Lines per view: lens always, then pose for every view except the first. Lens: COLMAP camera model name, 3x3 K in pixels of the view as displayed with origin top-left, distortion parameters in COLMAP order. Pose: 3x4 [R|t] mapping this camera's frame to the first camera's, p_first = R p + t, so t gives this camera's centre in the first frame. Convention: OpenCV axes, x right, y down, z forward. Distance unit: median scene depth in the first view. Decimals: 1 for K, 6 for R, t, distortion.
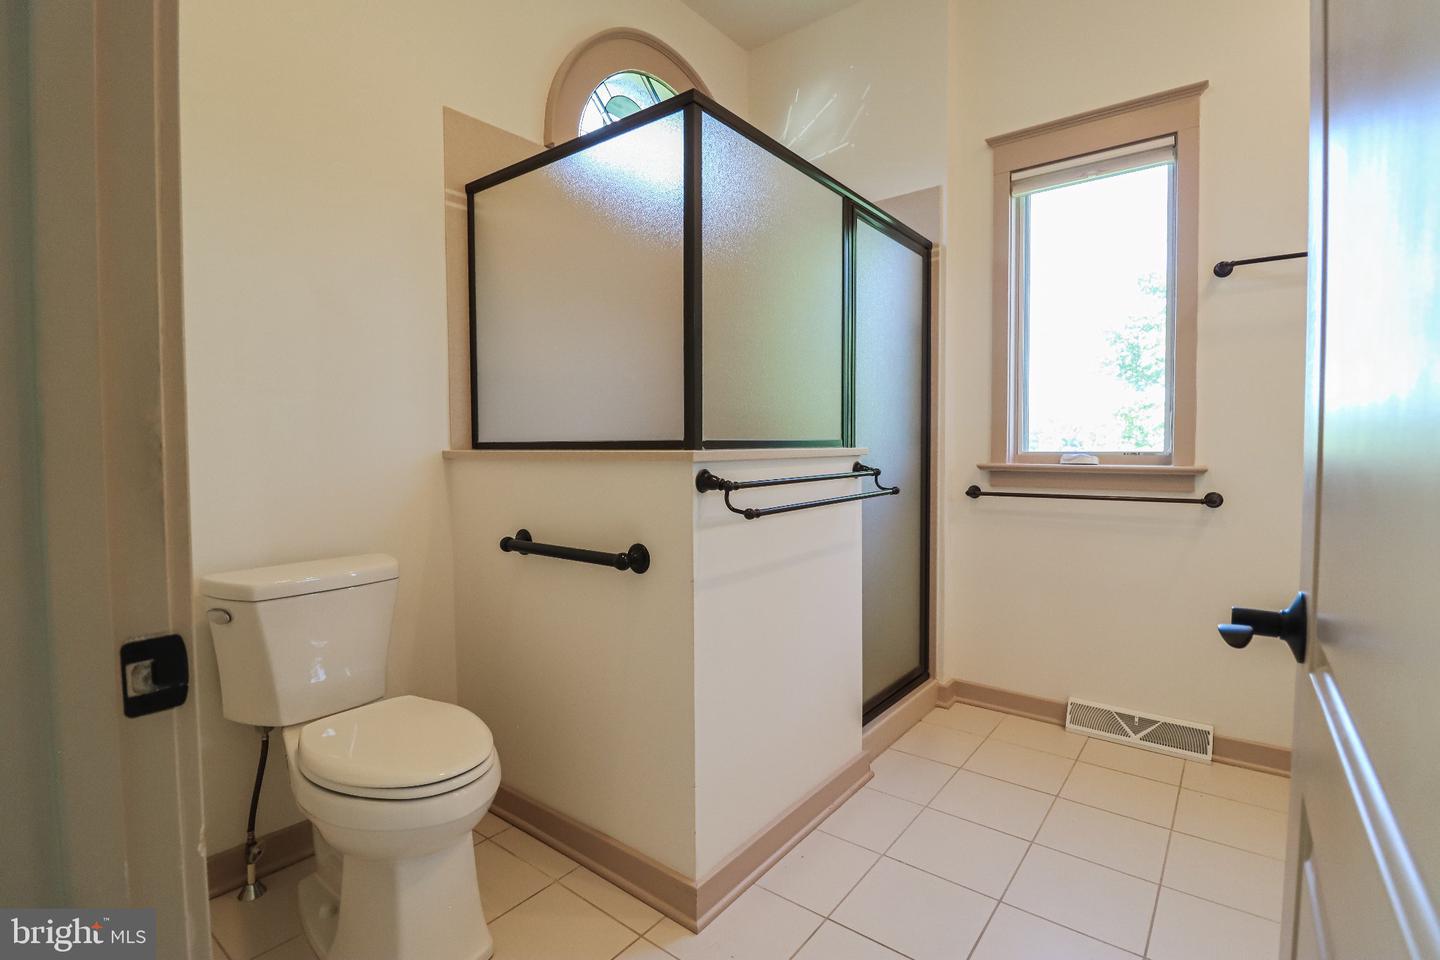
lens RADIAL K [[667.6, 0, 725.8], [0, 667.6, 471.7], [0, 0, 1]] dist [0.002337, -0.014148]
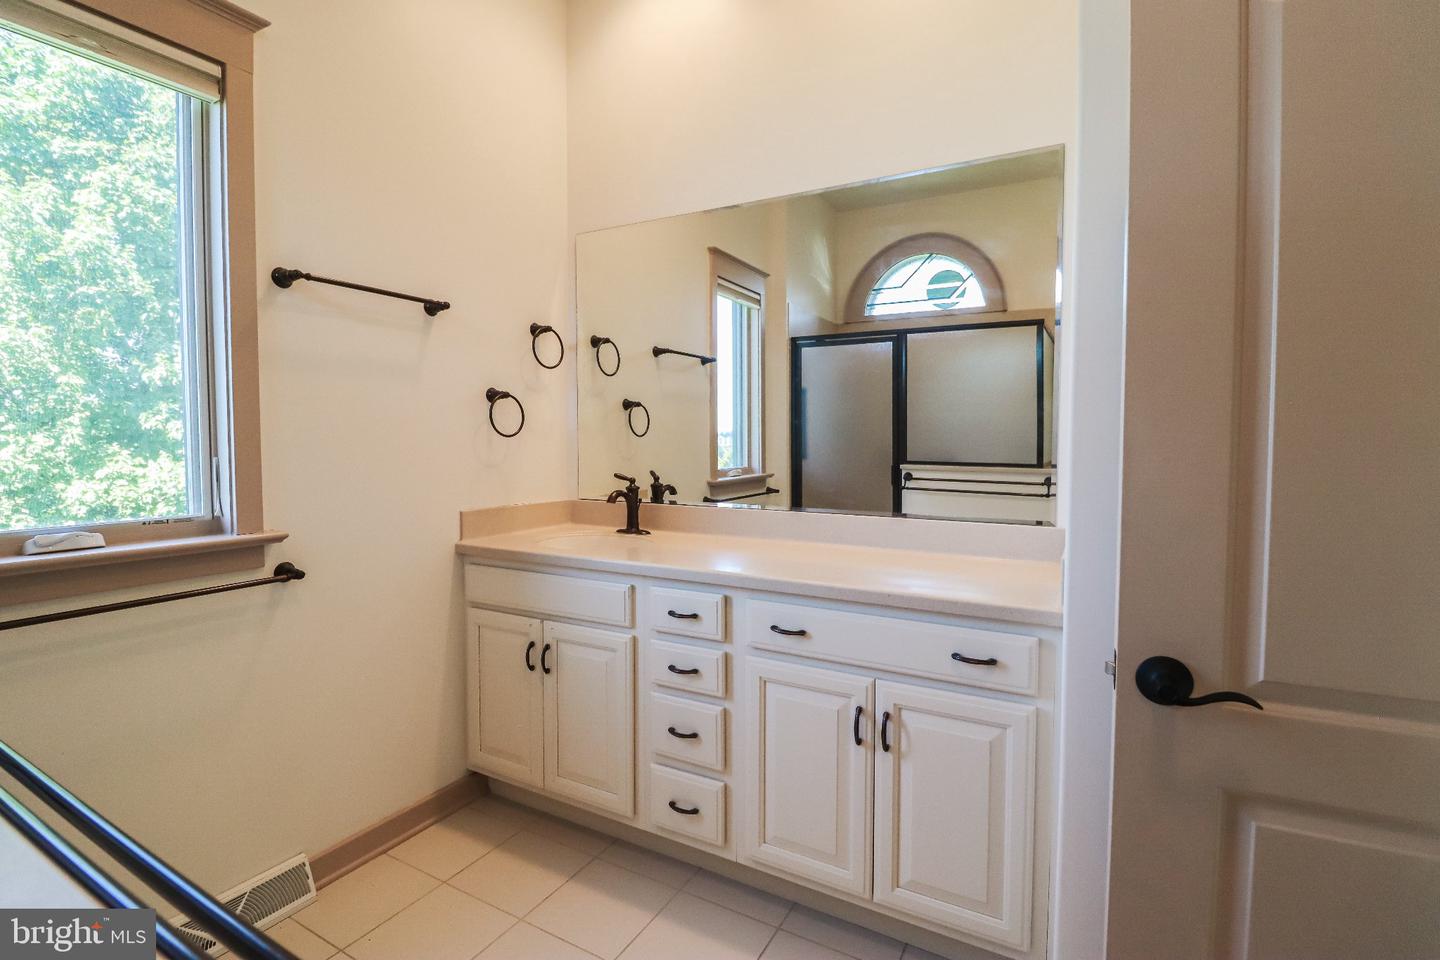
lens RADIAL K [[667.6, 0, 725.8], [0, 667.6, 471.7], [0, 0, 1]] dist [0.002337, -0.014148]
pose [[-0.149732, -0.045158, 0.987695, -0.110805], [0.038691, 0.997924, 0.051491, -0.094997], [-0.987969, 0.045925, -0.147674, 0.595212]]
